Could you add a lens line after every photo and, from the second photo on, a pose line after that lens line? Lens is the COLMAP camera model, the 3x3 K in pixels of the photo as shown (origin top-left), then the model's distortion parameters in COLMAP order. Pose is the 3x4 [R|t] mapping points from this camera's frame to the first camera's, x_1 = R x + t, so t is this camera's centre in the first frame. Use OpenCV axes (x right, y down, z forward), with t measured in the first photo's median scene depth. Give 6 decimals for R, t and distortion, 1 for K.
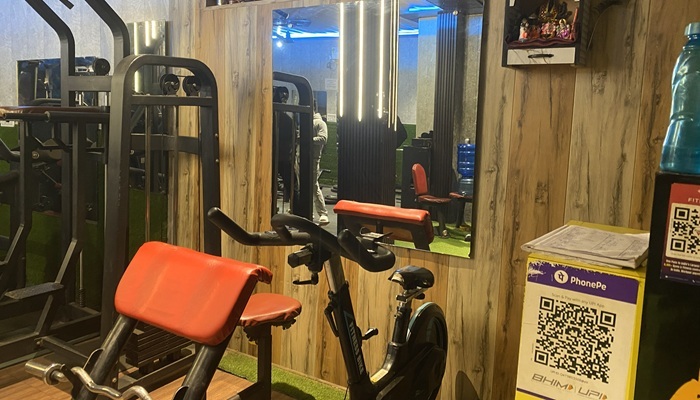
lens RADIAL K [[541.5, 0, 349.8], [0, 541.5, 173.7], [0, 0, 1]] dist [0.057804, -0.073766]
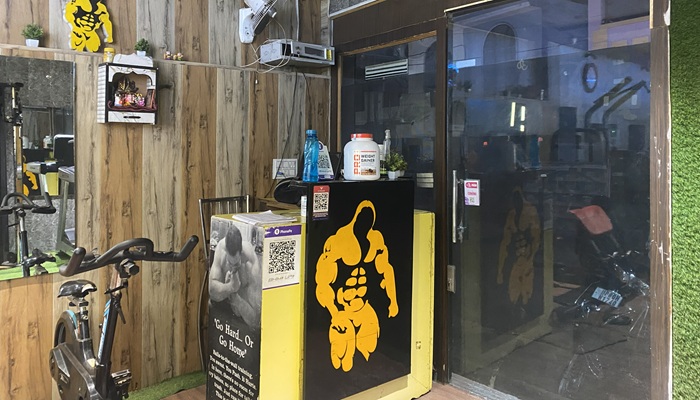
lens RADIAL K [[534.5, 0, 340.6], [0, 534.5, 167.1], [0, 0, 1]] dist [0.060754, -0.068849]
pose [[0.335012, -0.076375, 0.939113, -0.769027], [0.106809, 0.993363, 0.042685, -0.072124], [-0.936140, 0.086006, 0.340946, -0.028507]]
